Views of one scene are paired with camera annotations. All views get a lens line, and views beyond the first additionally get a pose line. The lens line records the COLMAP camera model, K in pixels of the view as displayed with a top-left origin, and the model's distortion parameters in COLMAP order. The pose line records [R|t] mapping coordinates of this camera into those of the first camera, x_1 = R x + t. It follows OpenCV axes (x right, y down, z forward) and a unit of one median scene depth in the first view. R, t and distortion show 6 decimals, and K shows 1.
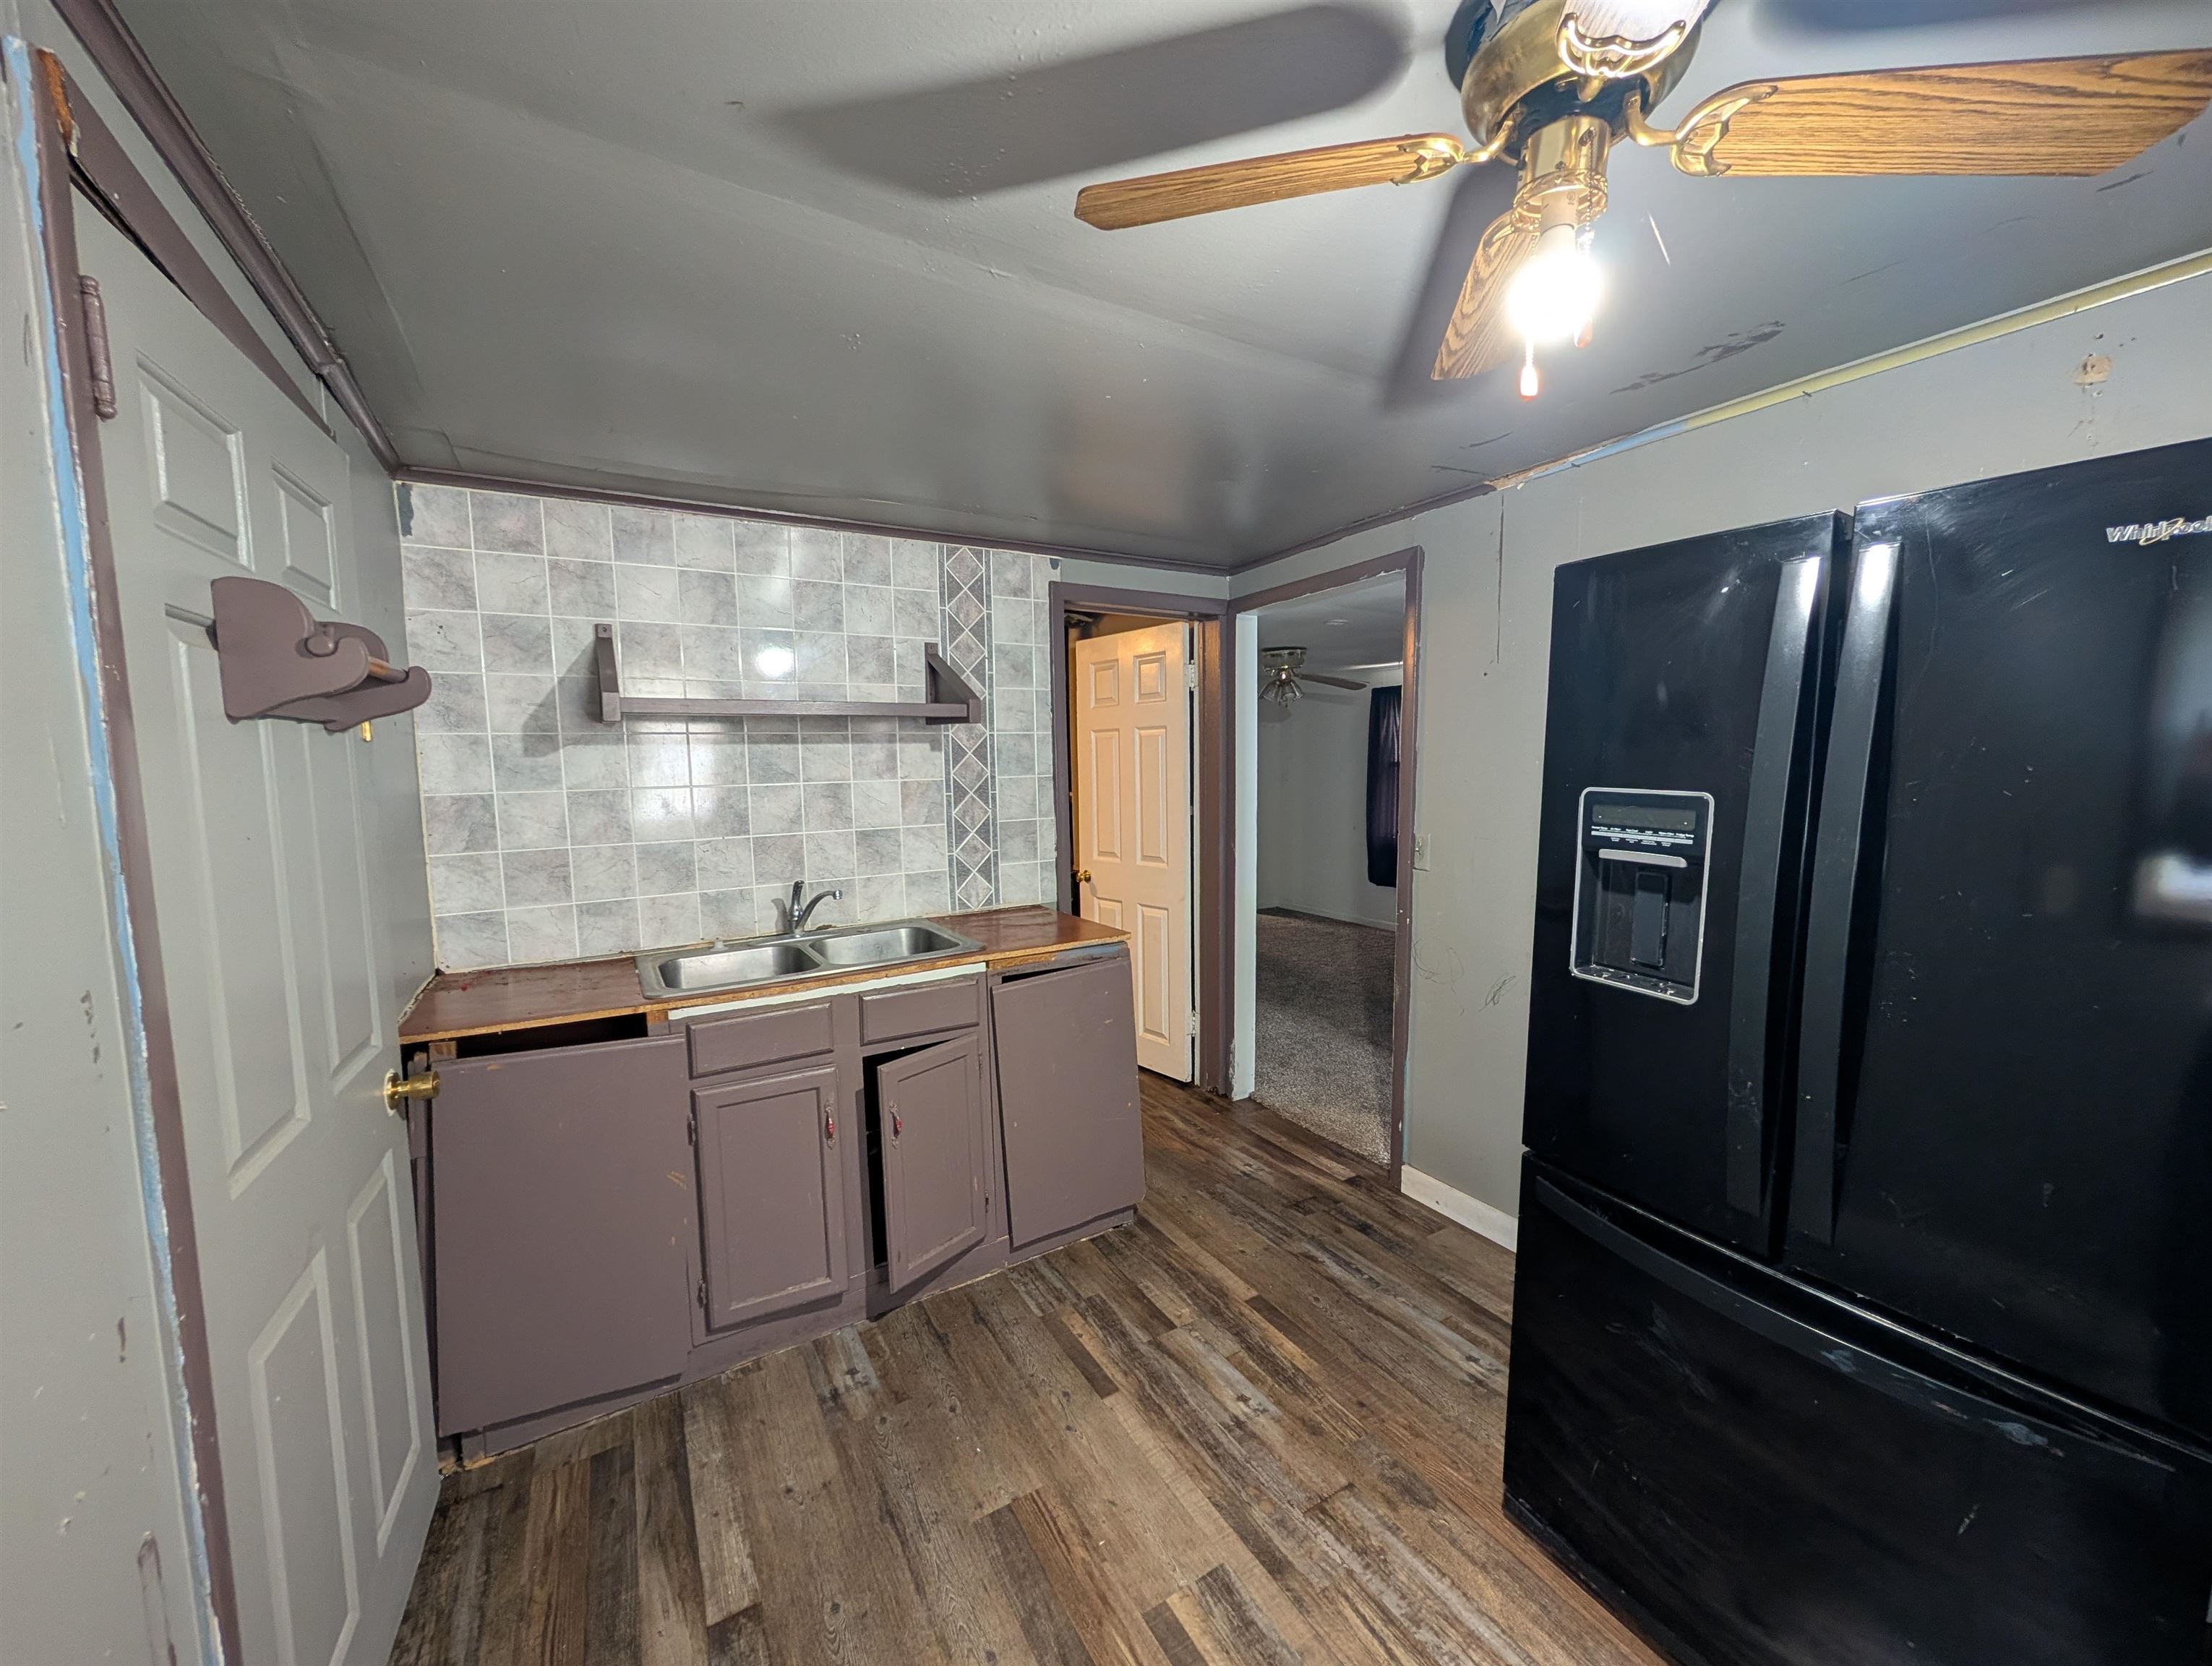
lens RADIAL K [[835.6, 0, 1106.3], [0, 835.6, 836.2], [0, 0, 1]] dist [-0.001848, 0.000156]
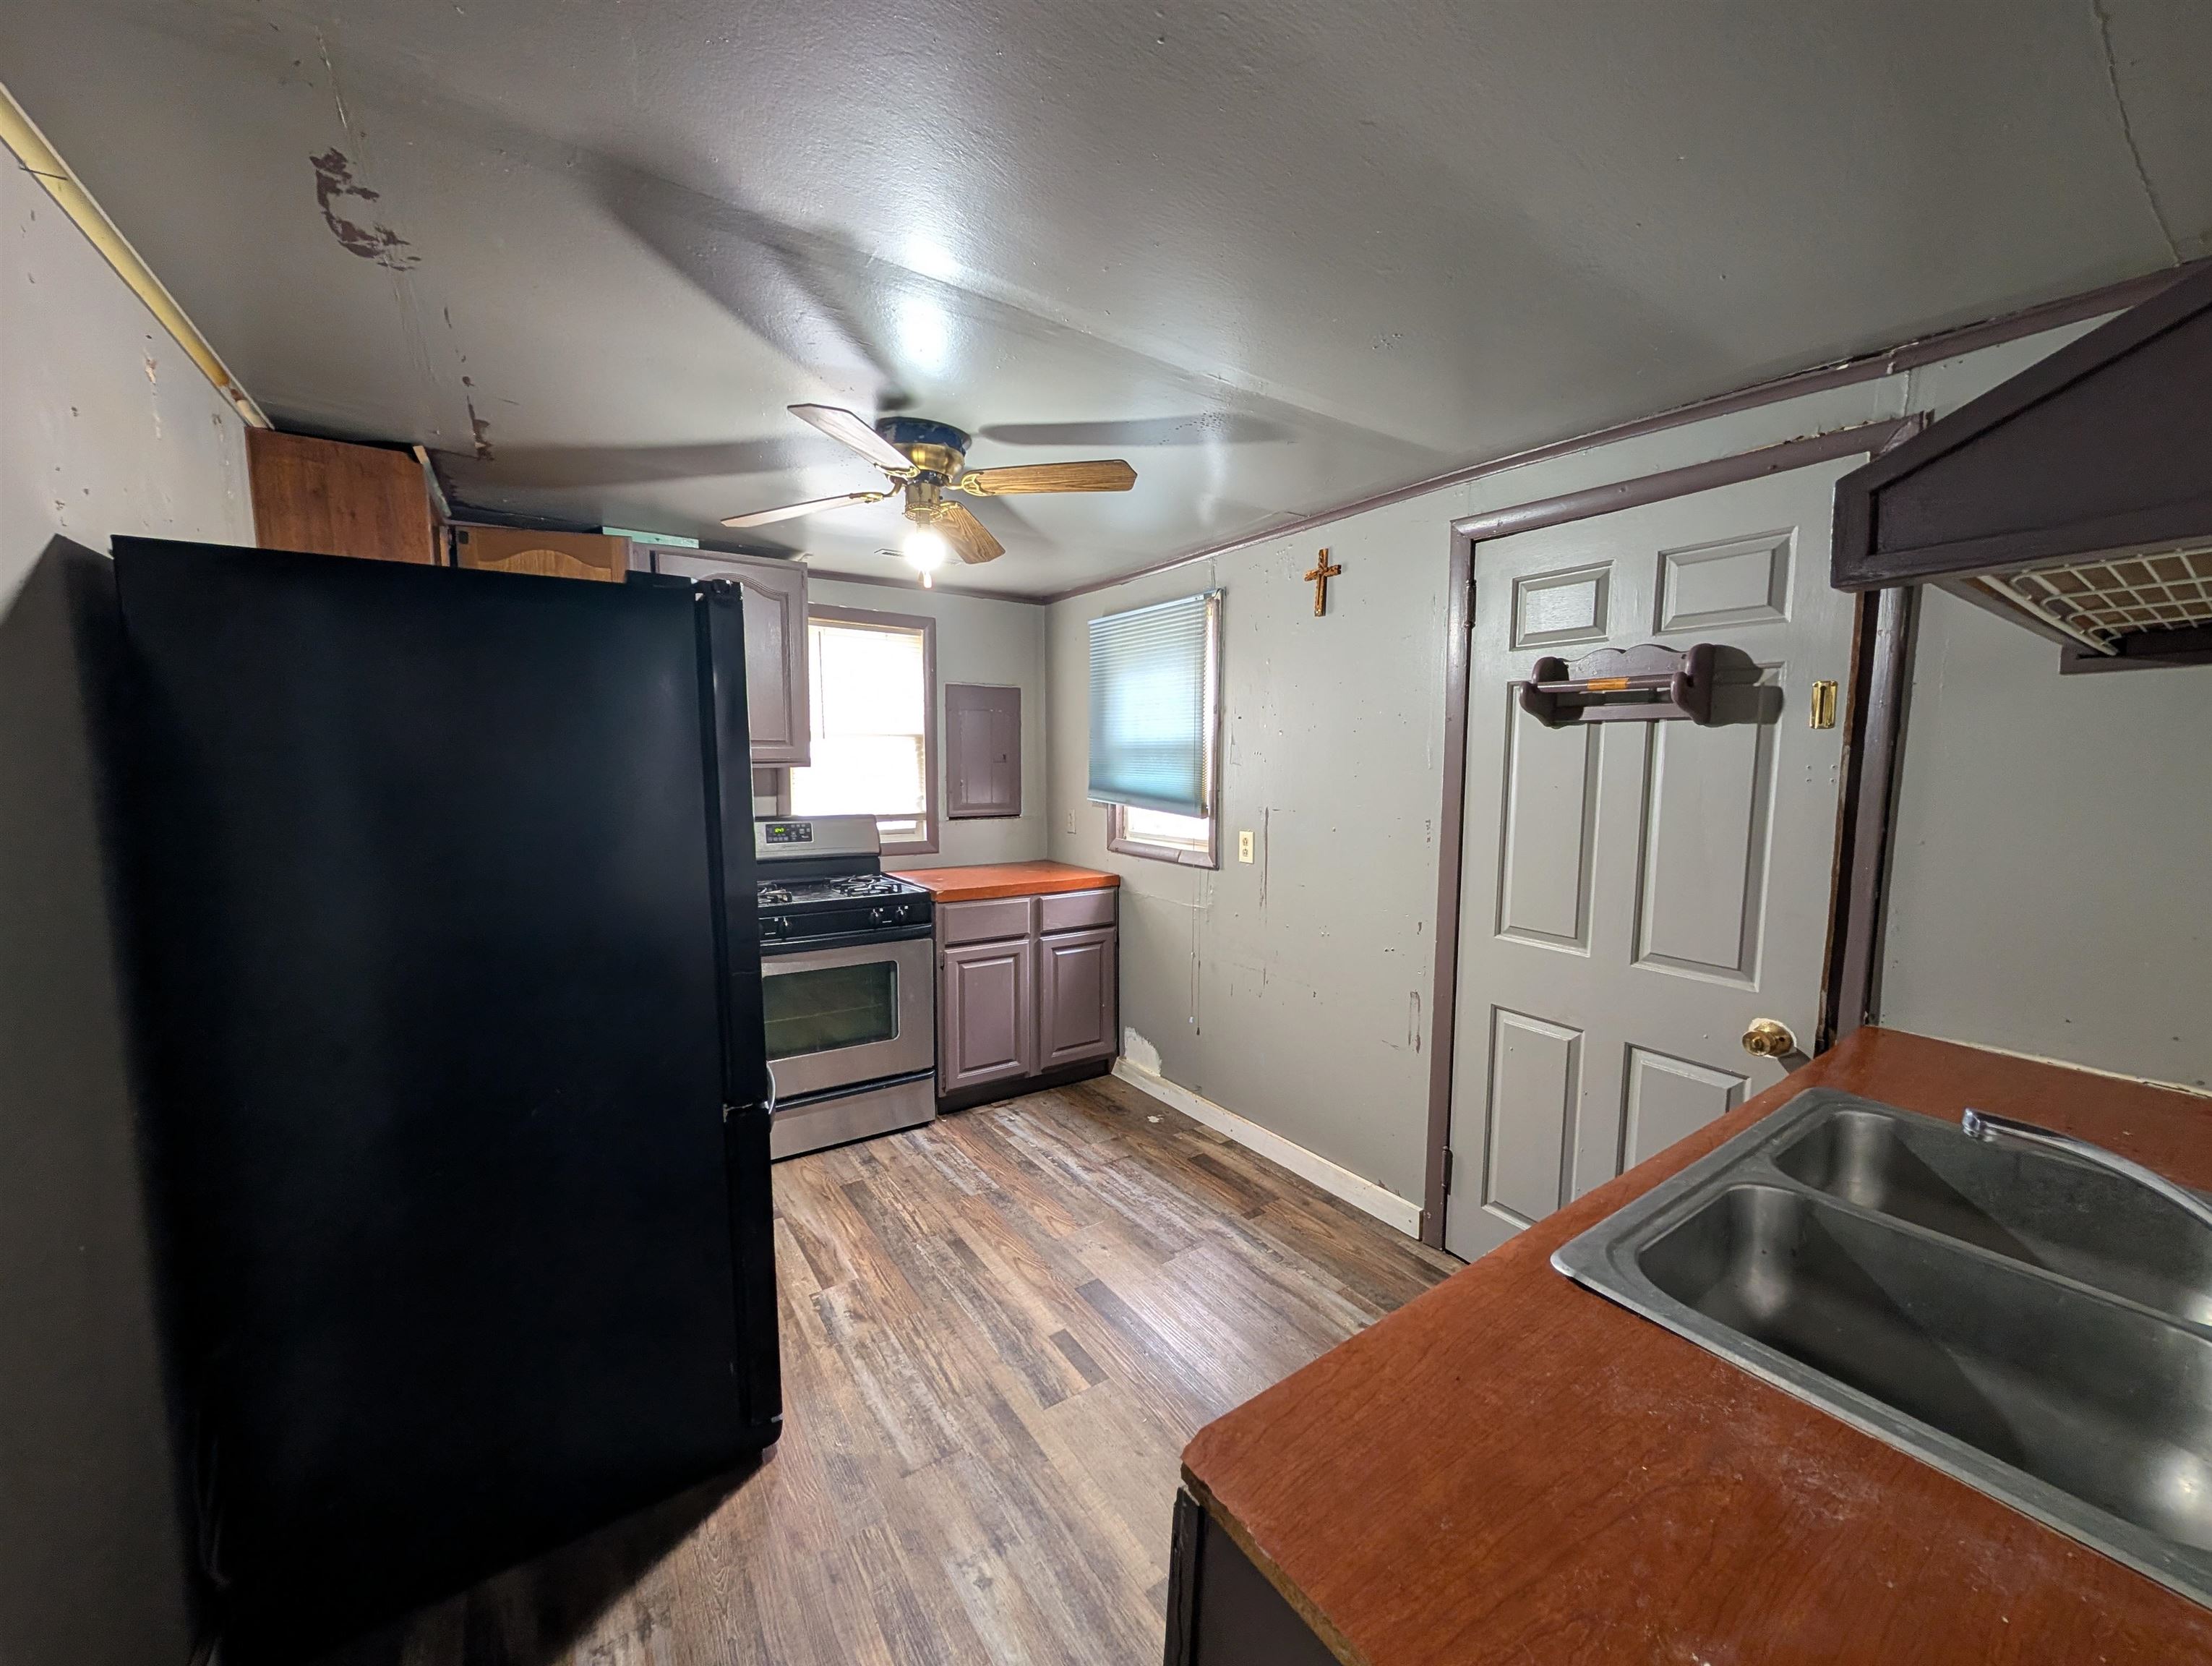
lens RADIAL K [[835.6, 0, 1106.3], [0, 835.6, 836.2], [0, 0, 1]] dist [-0.001848, 0.000156]
pose [[-0.998170, 0.014407, -0.058724, 0.102552], [0.002829, 0.981265, 0.192643, -0.179212], [0.060399, 0.192124, -0.979510, 1.935935]]
